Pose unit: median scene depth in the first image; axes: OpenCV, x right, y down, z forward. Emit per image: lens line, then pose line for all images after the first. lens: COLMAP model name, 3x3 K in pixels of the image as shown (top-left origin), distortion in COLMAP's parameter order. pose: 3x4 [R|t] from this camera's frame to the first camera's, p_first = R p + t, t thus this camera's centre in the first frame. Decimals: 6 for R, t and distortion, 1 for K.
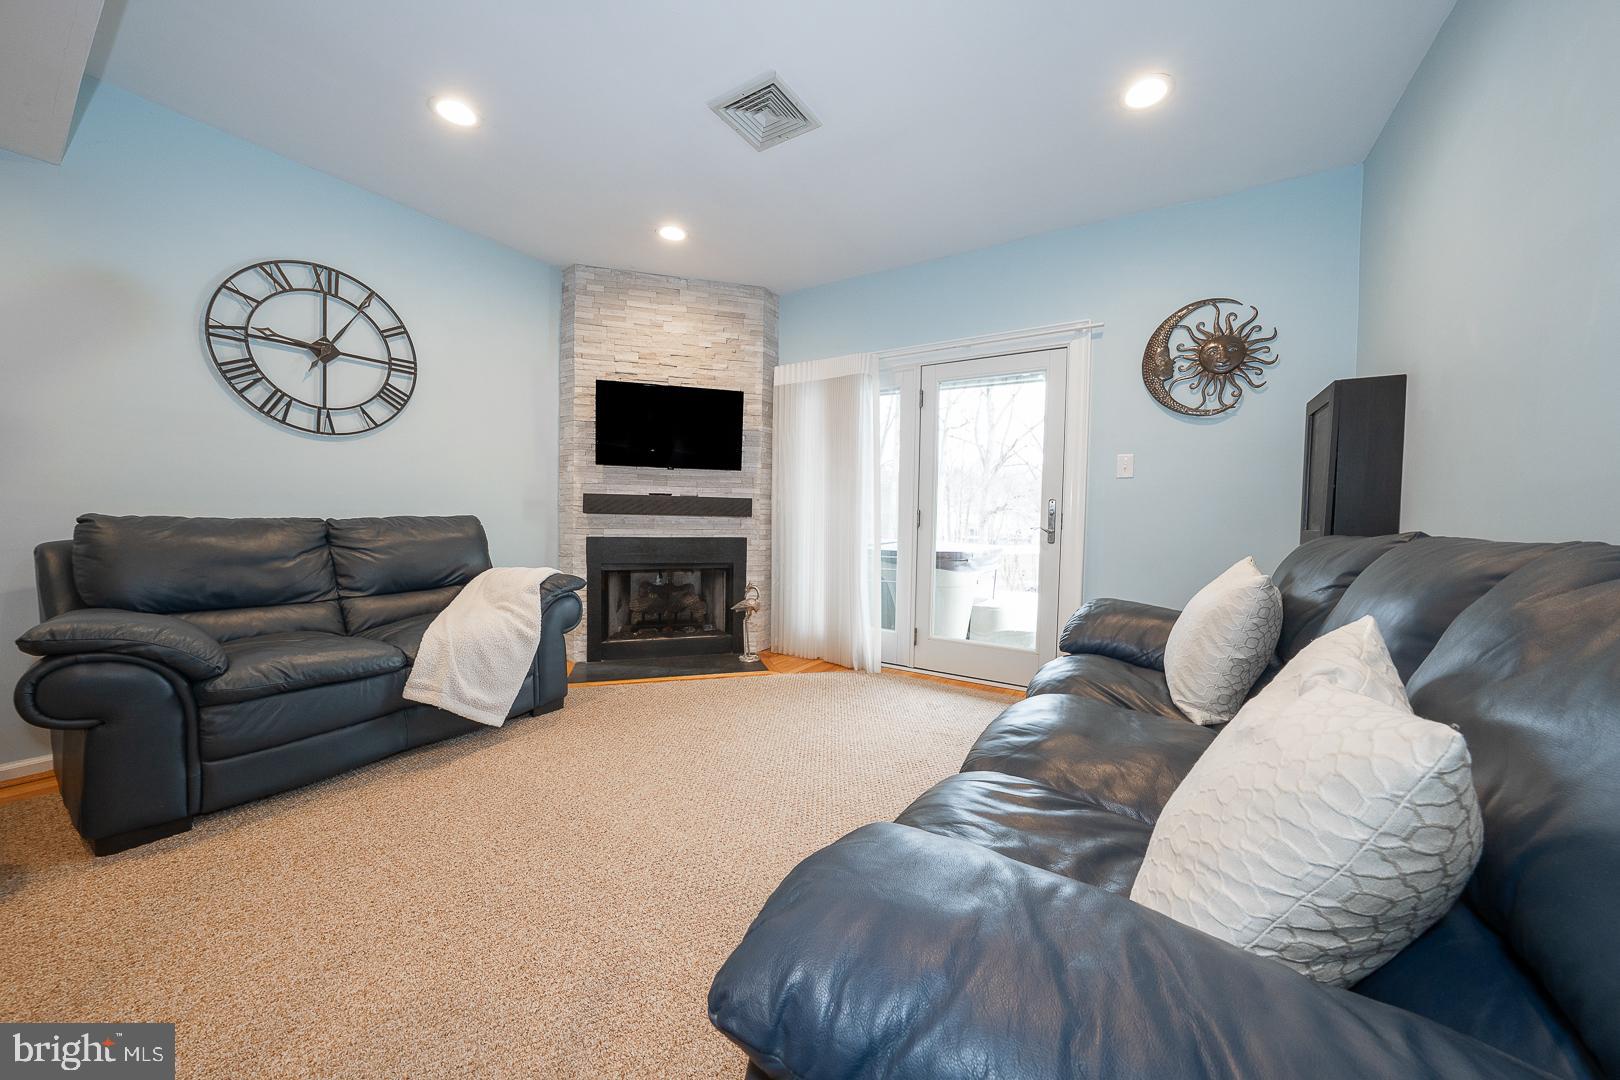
lens RADIAL K [[556.0, 0, 815.5], [0, 556.0, 532.8], [0, 0, 1]] dist [-0.019344, 0.001775]
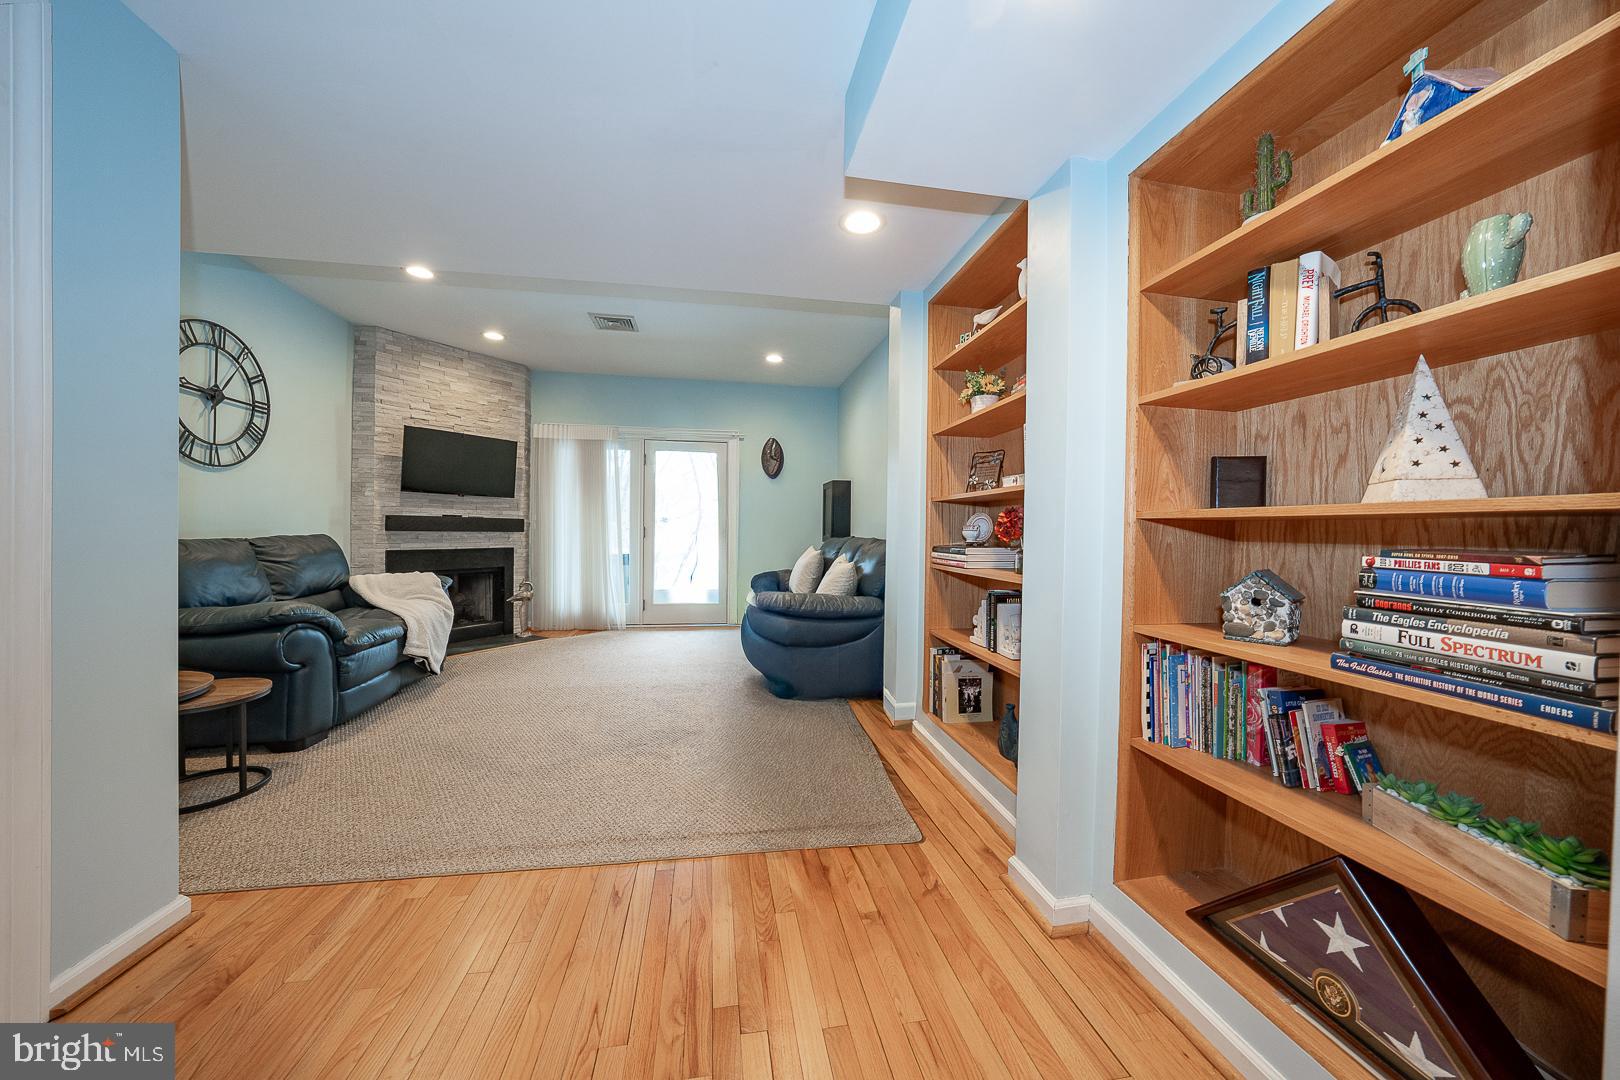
lens RADIAL K [[556.0, 0, 810.3], [0, 556.0, 532.8], [0, 0, 1]] dist [-0.019344, 0.001775]
pose [[0.736394, -0.012059, 0.676446, -0.562929], [0.022954, 0.999711, -0.007167, -0.000614], [-0.676164, 0.020805, 0.736458, -0.537279]]
